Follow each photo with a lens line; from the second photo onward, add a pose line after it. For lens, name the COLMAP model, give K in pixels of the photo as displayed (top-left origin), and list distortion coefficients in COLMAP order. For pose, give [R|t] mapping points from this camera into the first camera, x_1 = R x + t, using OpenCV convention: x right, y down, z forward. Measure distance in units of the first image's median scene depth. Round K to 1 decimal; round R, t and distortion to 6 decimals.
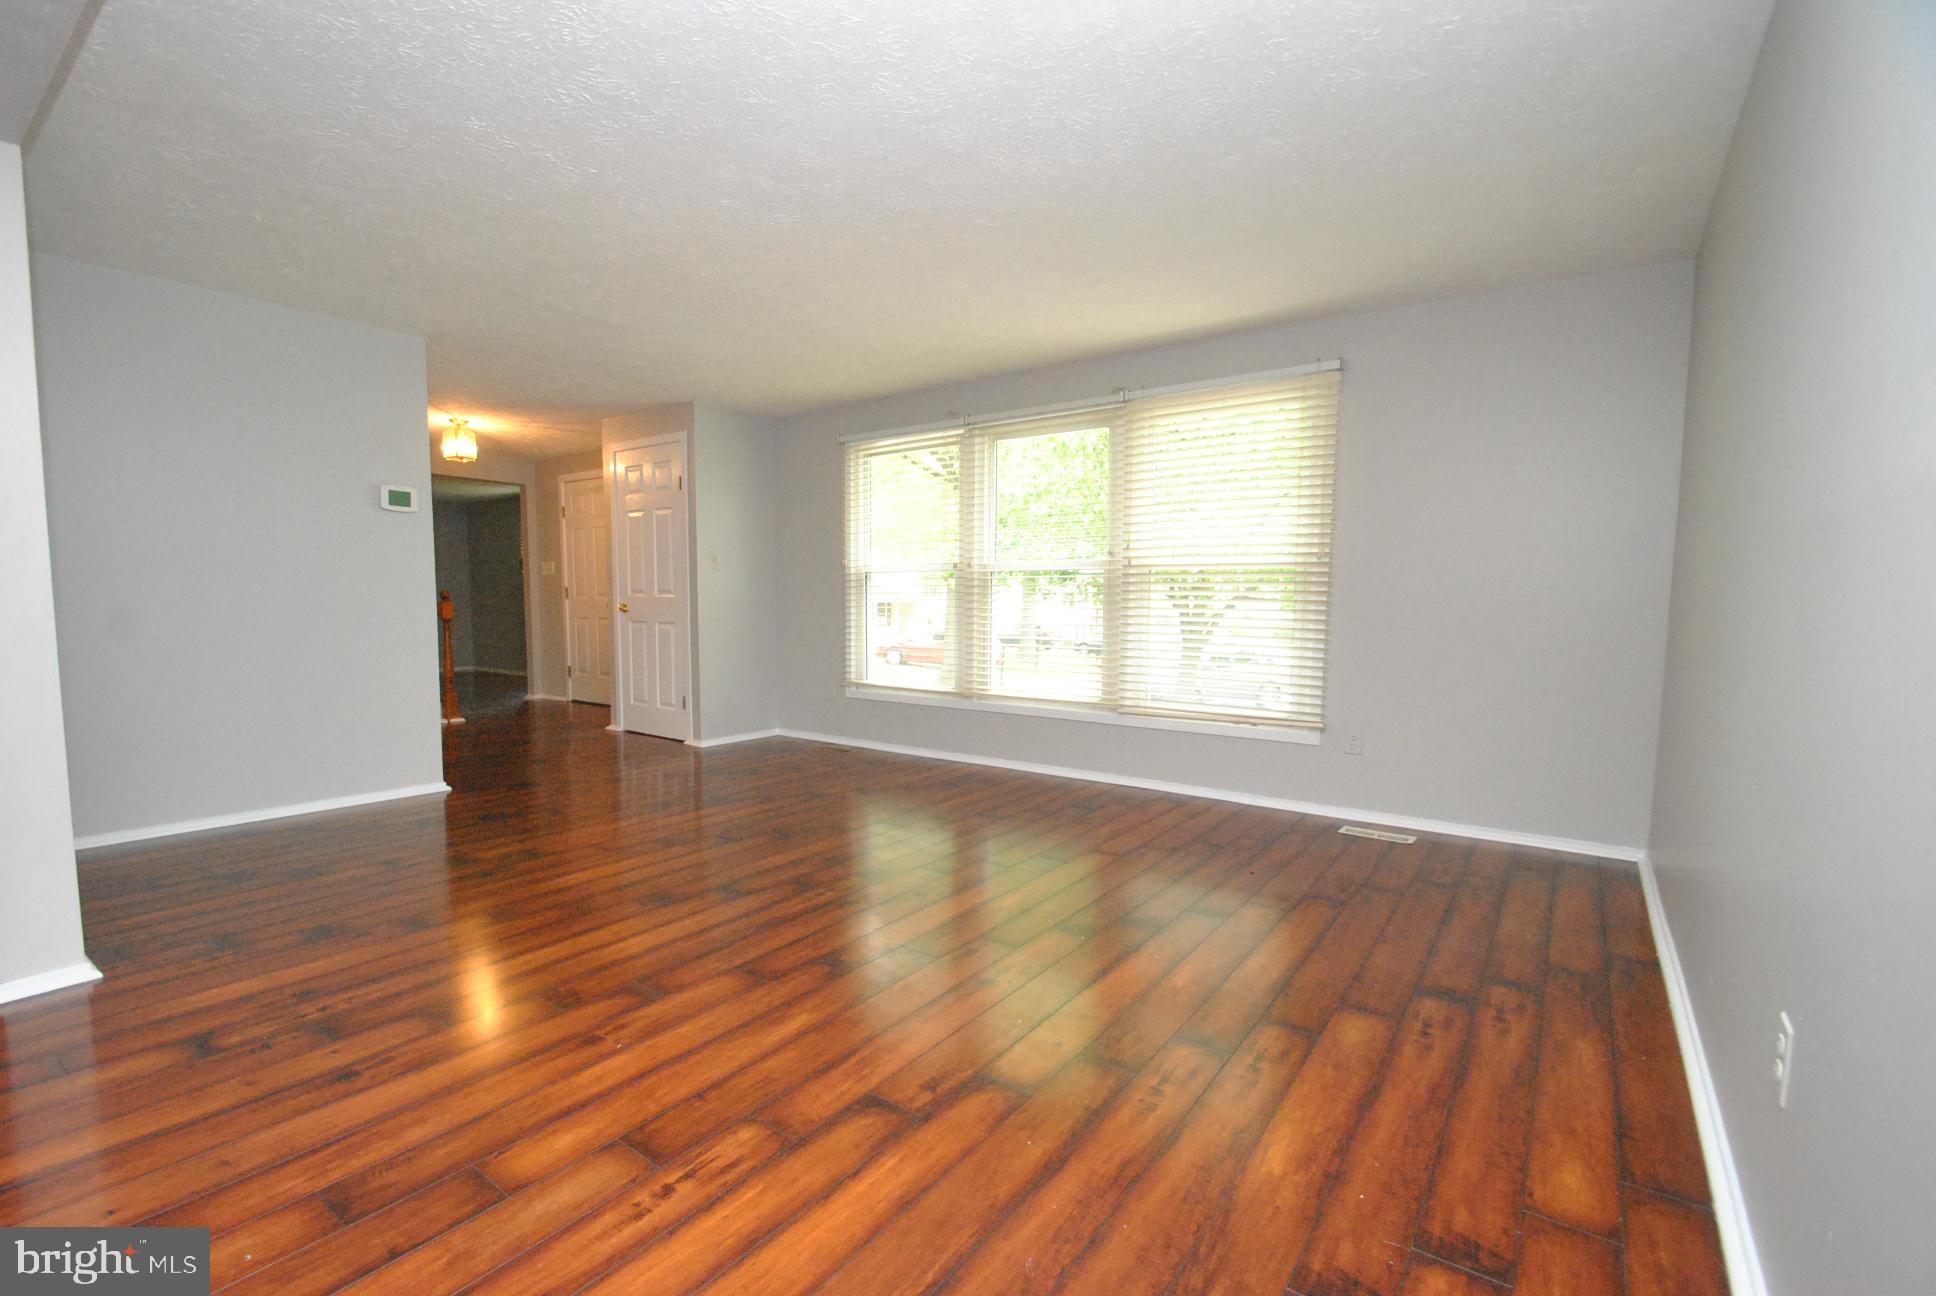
lens RADIAL K [[835.3, 0, 959.8], [0, 835.3, 683.5], [0, 0, 1]] dist [-0.001124, -0.000537]
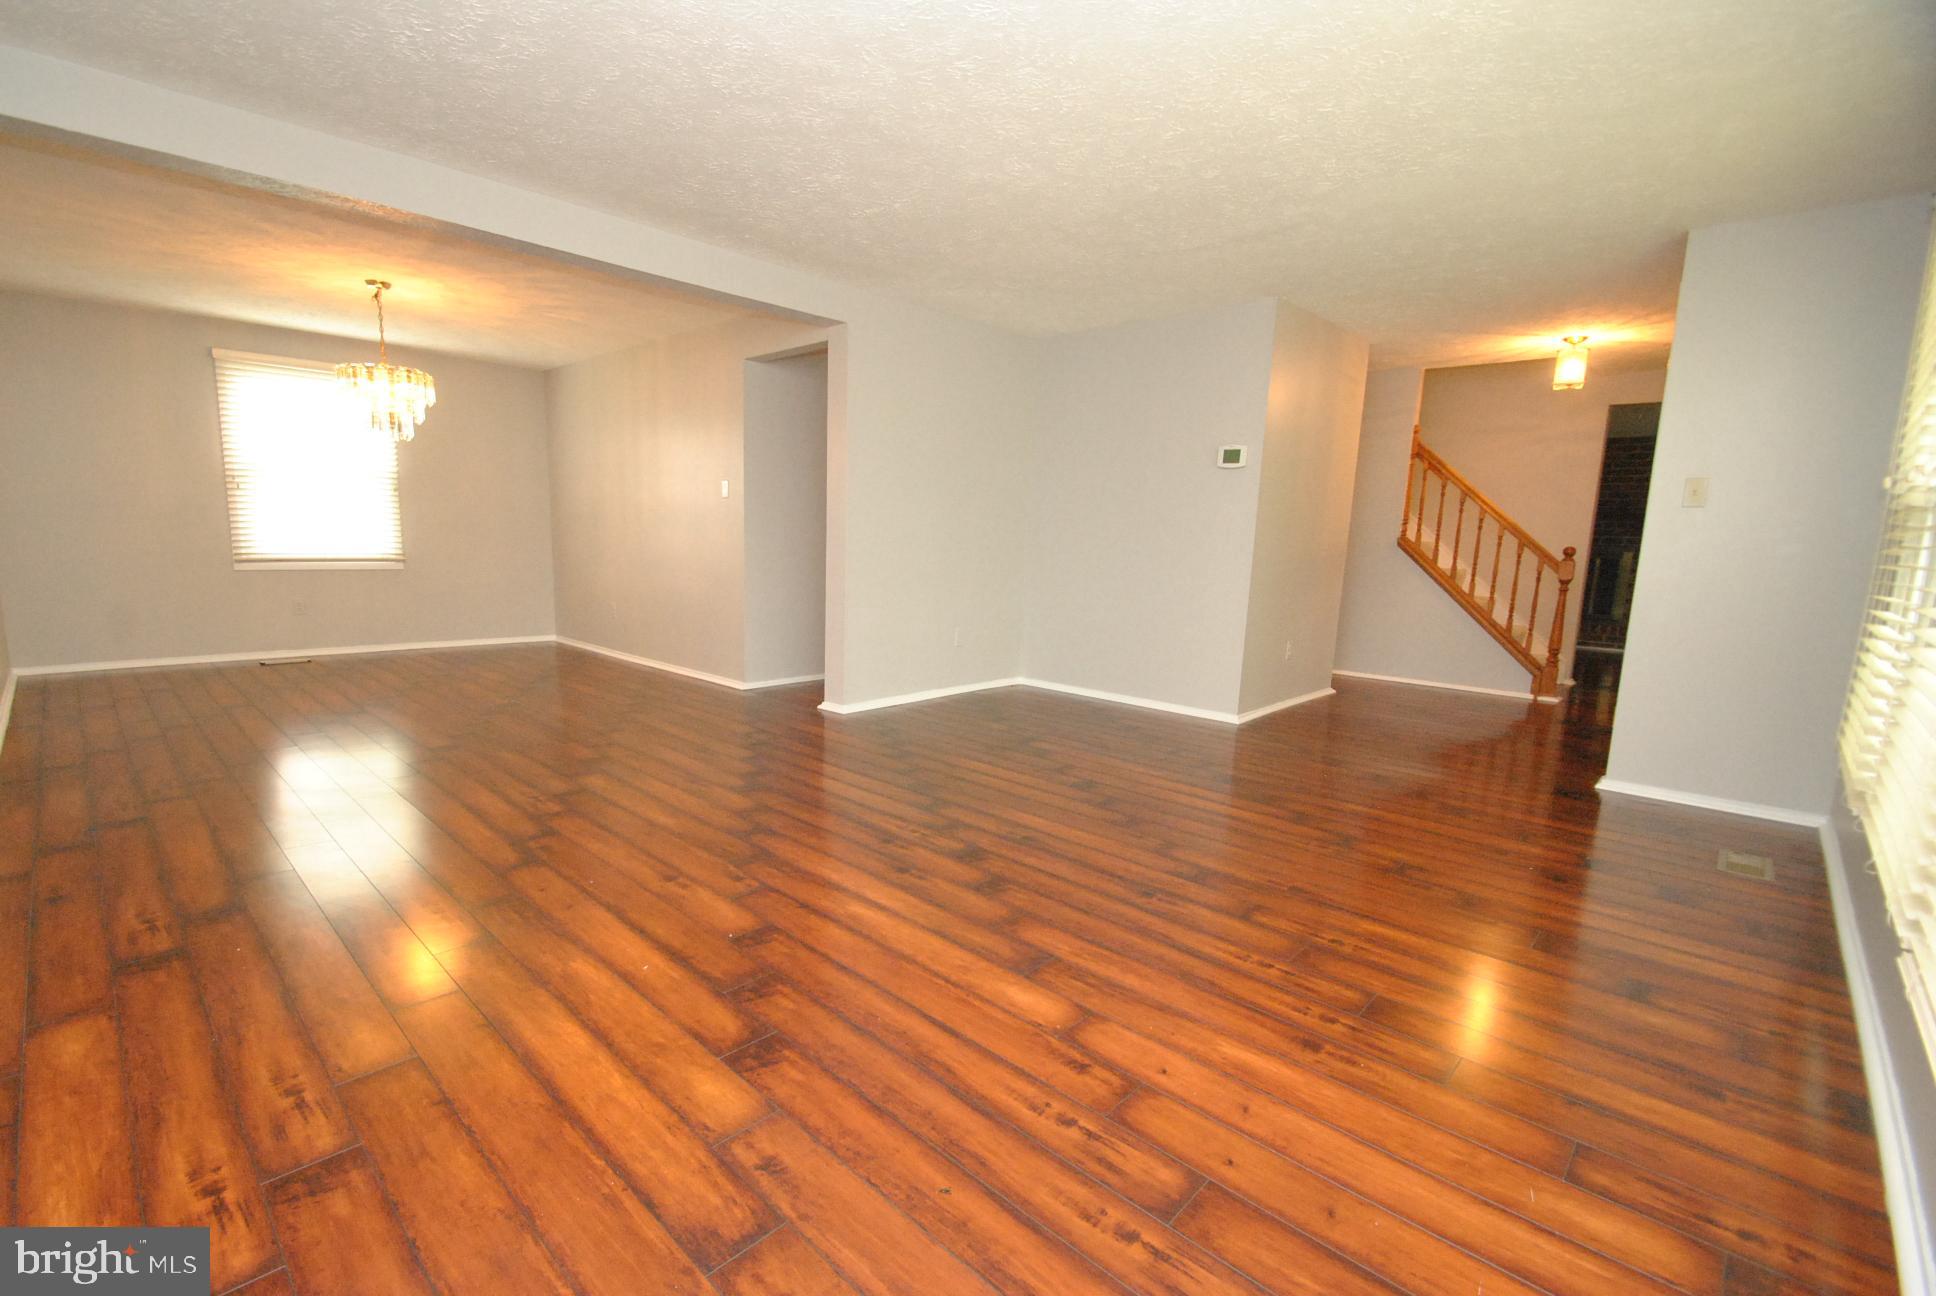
lens RADIAL K [[866.9, 0, 909.3], [0, 866.9, 643.9], [0, 0, 1]] dist [0.000325, -0.006681]
pose [[-0.155759, 0.119288, -0.980566, 1.540222], [-0.132706, 0.981155, 0.140439, -0.210859], [0.978840, 0.152001, -0.136994, 2.060508]]
